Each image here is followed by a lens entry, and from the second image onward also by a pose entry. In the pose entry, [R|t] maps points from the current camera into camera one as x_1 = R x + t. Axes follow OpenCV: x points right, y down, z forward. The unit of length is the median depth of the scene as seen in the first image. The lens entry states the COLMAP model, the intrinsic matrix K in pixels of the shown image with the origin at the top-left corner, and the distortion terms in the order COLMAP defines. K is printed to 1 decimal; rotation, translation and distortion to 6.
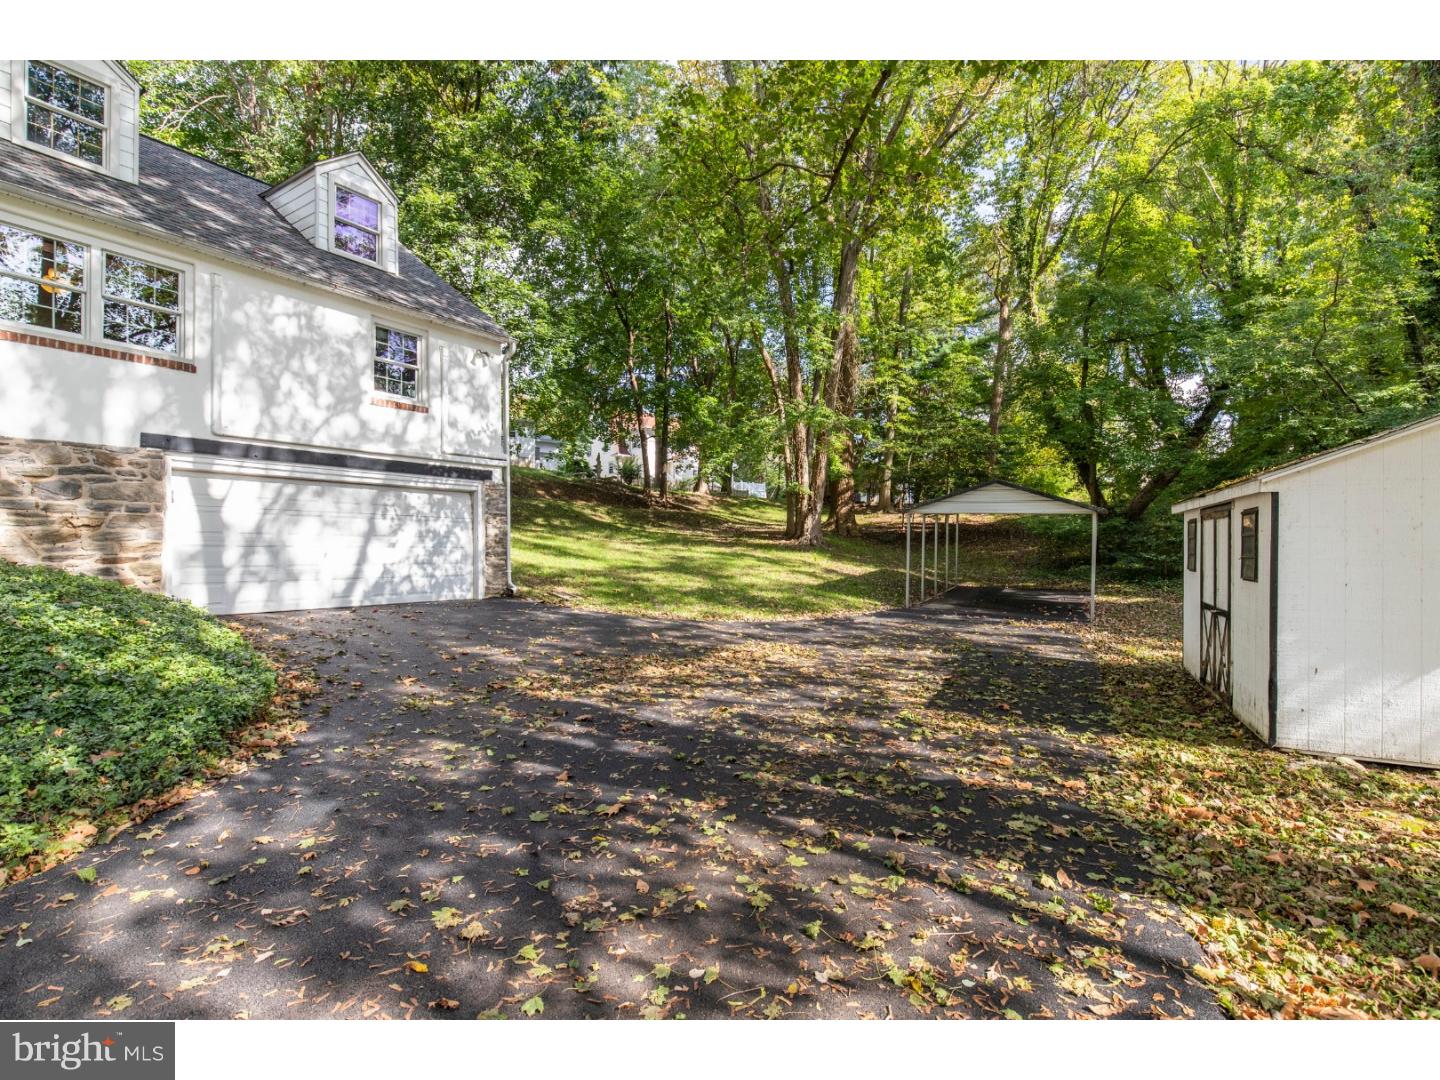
lens RADIAL K [[653.5, 0, 724.7], [0, 653.5, 542.3], [0, 0, 1]] dist [0.019917, -0.000055]
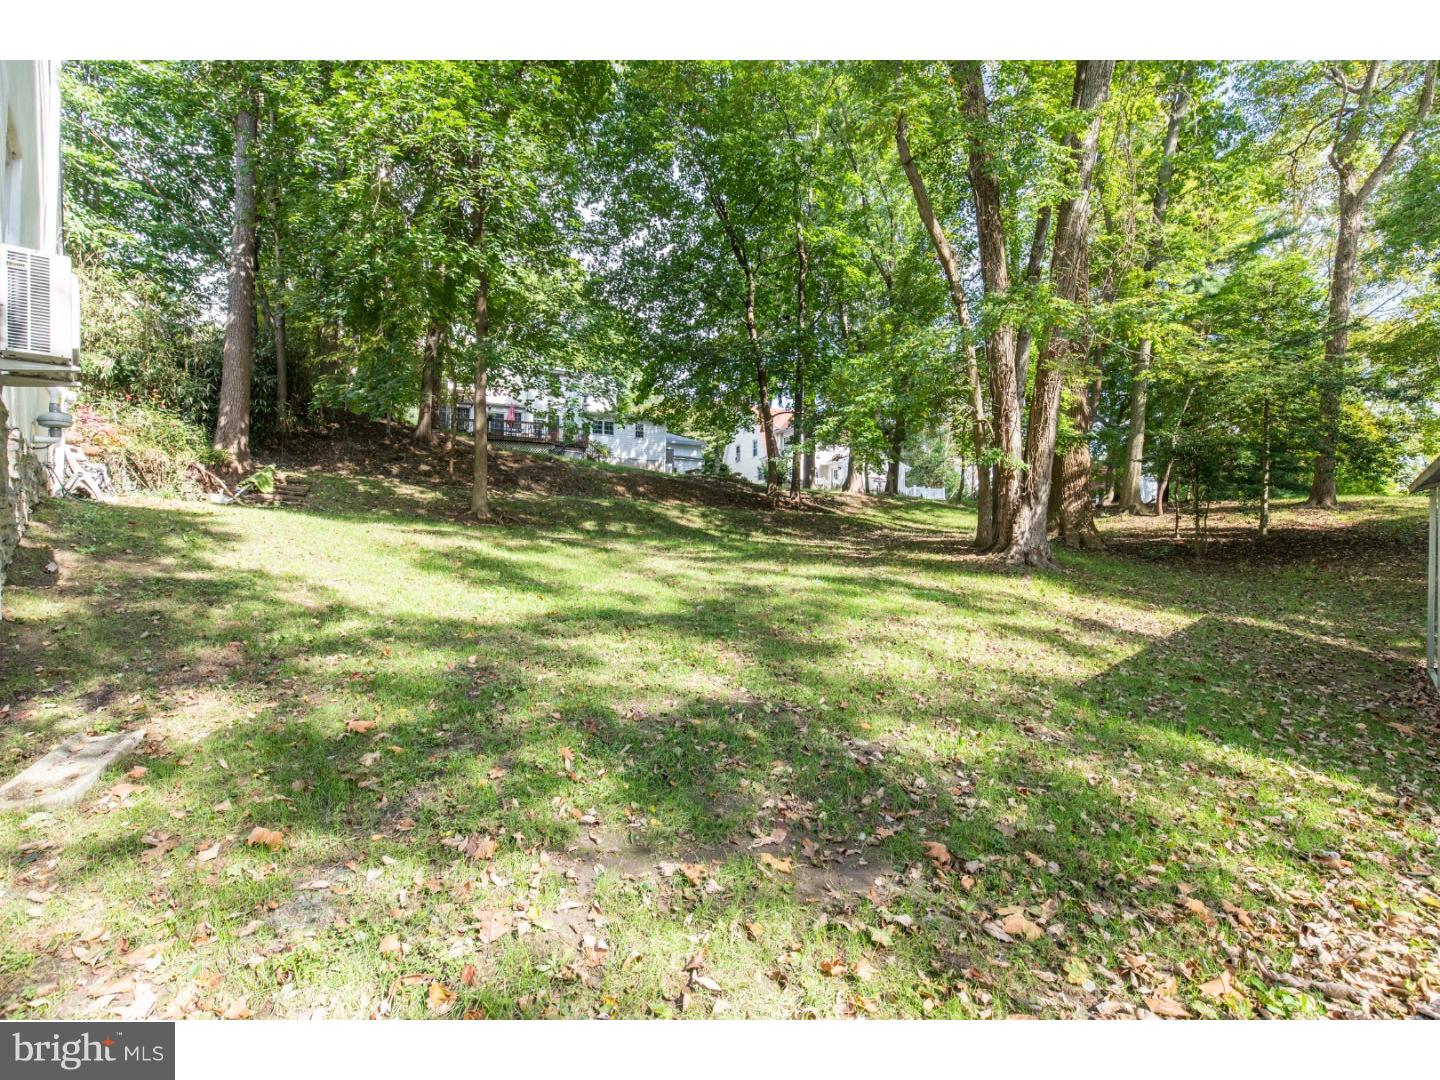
lens RADIAL K [[673.1, 0, 720.0], [0, 673.1, 540.0], [0, 0, 1]] dist [0.000320, 0.000043]
pose [[0.965885, -0.001634, -0.258966, 0.019868], [-0.005419, 0.999634, -0.026521, 0.000463], [0.258915, 0.027019, 0.965522, 0.250322]]
